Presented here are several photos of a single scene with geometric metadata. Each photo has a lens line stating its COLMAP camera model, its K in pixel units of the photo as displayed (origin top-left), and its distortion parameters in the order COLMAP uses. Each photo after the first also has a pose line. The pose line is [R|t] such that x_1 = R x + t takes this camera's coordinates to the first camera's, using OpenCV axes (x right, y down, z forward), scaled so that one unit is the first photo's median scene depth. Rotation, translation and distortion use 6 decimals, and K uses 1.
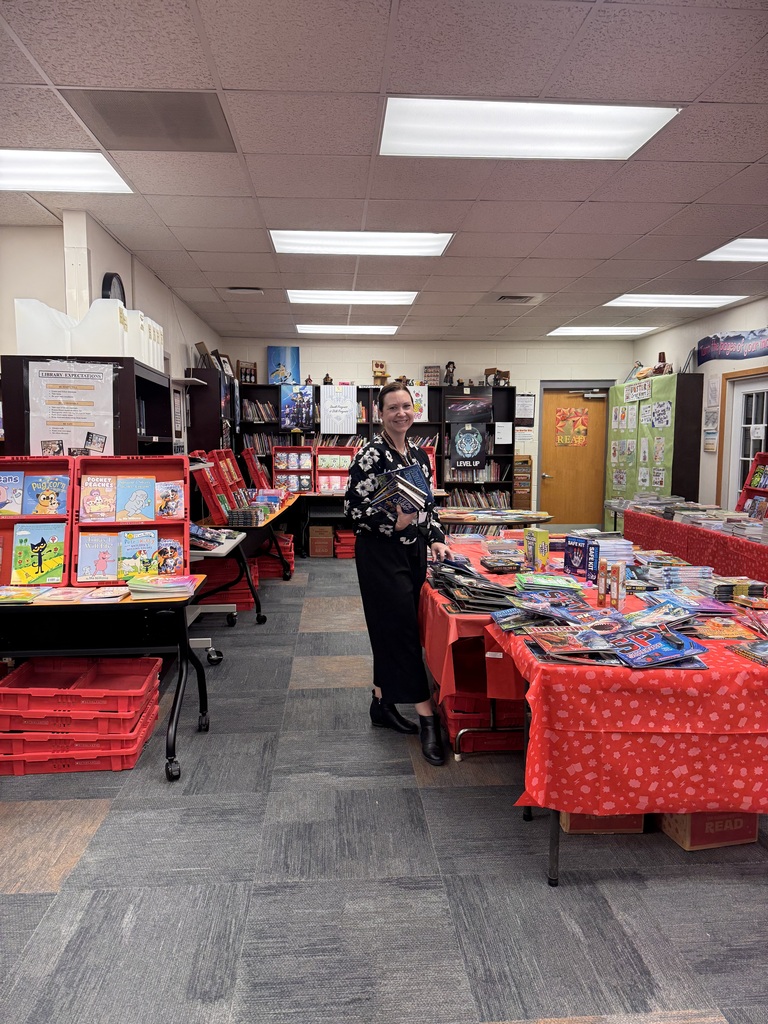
lens RADIAL K [[732.4, 0, 383.2], [0, 732.4, 512.9], [0, 0, 1]] dist [0.027820, -0.007271]
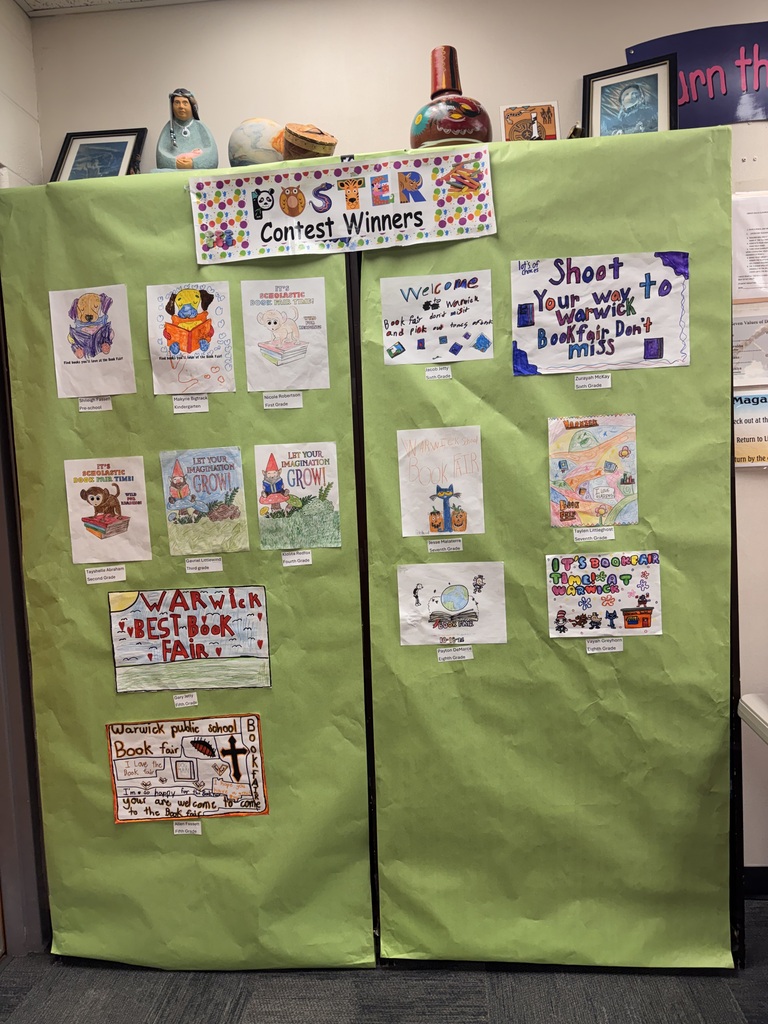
lens RADIAL K [[732.4, 0, 384.1], [0, 732.4, 512.3], [0, 0, 1]] dist [0.027820, -0.007271]
pose [[0.151707, -0.103916, 0.982948, 0.132886], [0.143451, 0.986244, 0.082125, -0.094465], [-0.977961, 0.128546, 0.164527, 0.952499]]
